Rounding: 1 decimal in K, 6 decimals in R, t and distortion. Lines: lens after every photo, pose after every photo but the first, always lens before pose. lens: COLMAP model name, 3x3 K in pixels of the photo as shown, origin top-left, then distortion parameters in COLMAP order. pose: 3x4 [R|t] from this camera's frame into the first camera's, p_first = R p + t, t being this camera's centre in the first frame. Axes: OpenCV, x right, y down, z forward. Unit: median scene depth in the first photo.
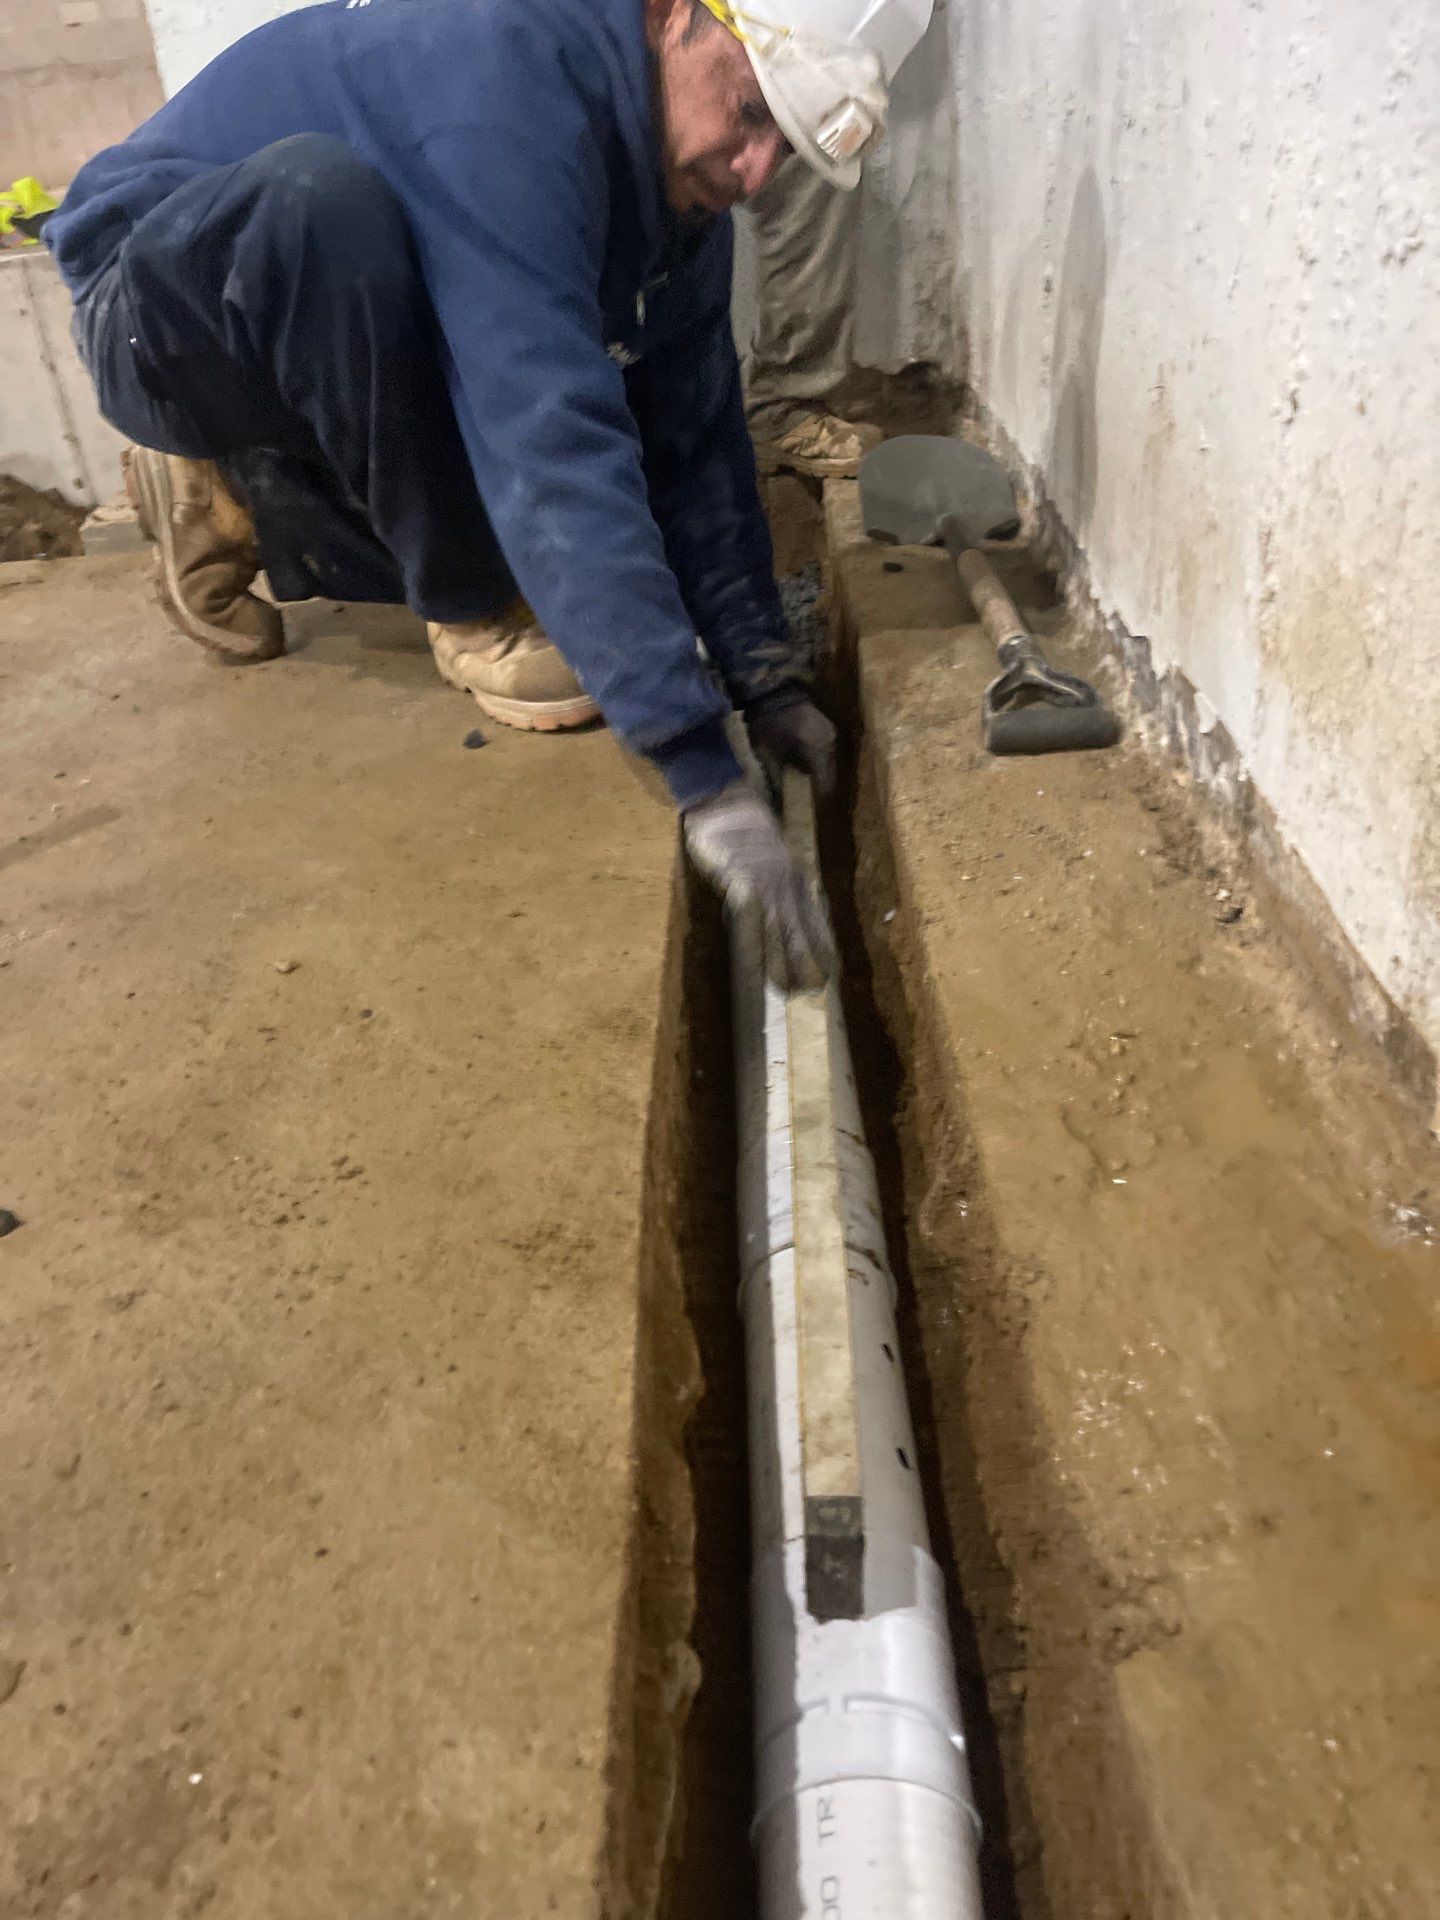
lens RADIAL K [[1438.9, 0, 707.6], [0, 1438.9, 972.5], [0, 0, 1]] dist [0.059747, -0.057765]
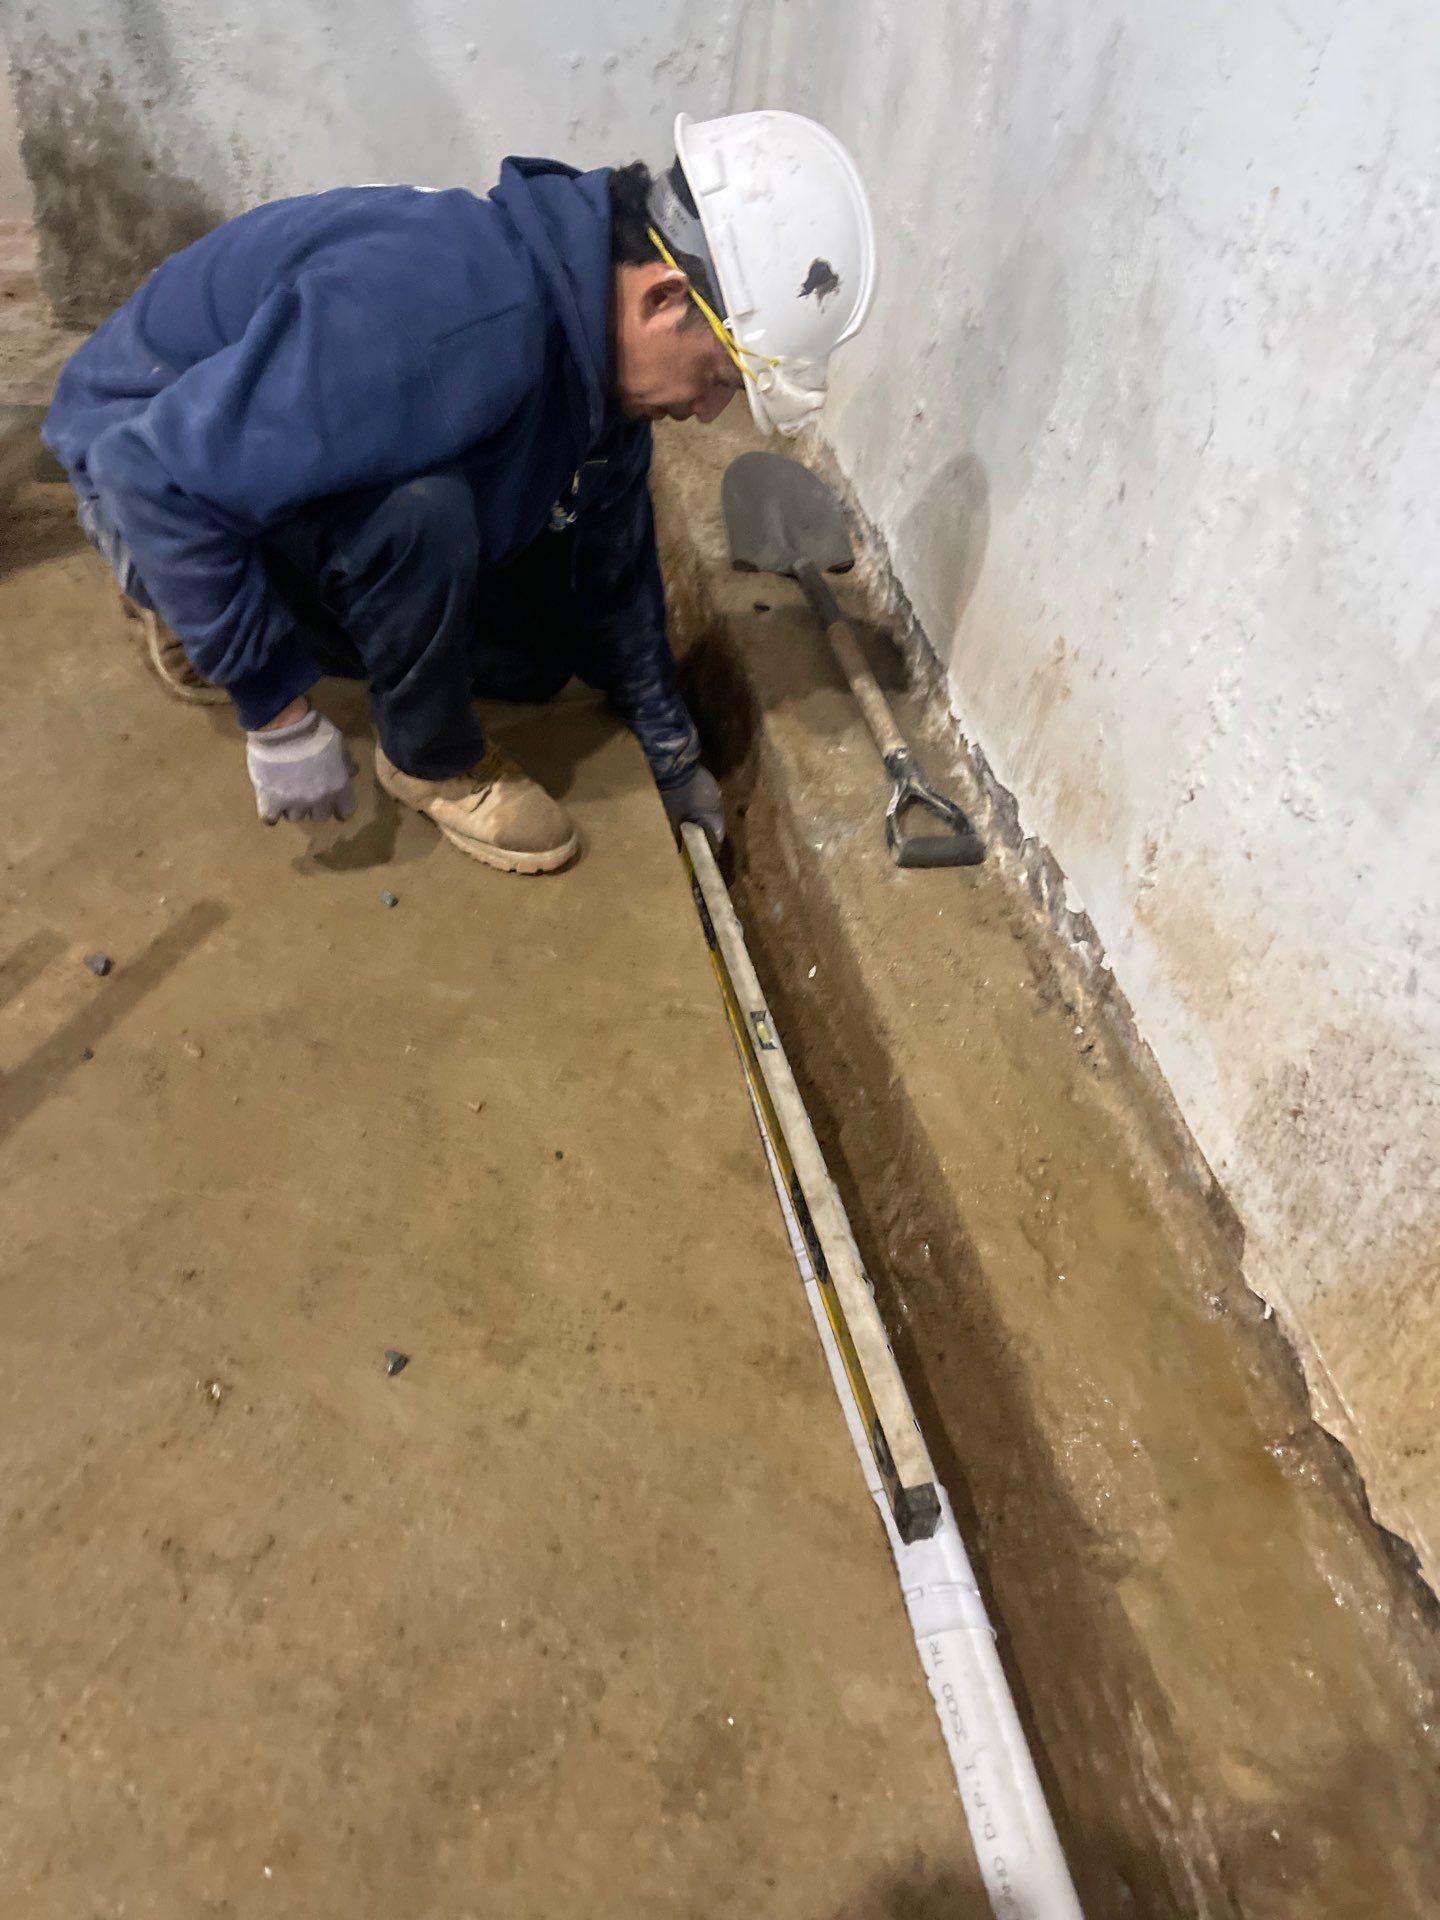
lens RADIAL K [[1438.9, 0, 714.3], [0, 1438.9, 961.7], [0, 0, 1]] dist [0.059747, -0.057765]
pose [[0.953056, -0.013651, 0.302487, -0.575596], [-0.056460, 0.973451, 0.221823, -0.534211], [-0.297485, -0.228488, 0.926982, -0.353394]]
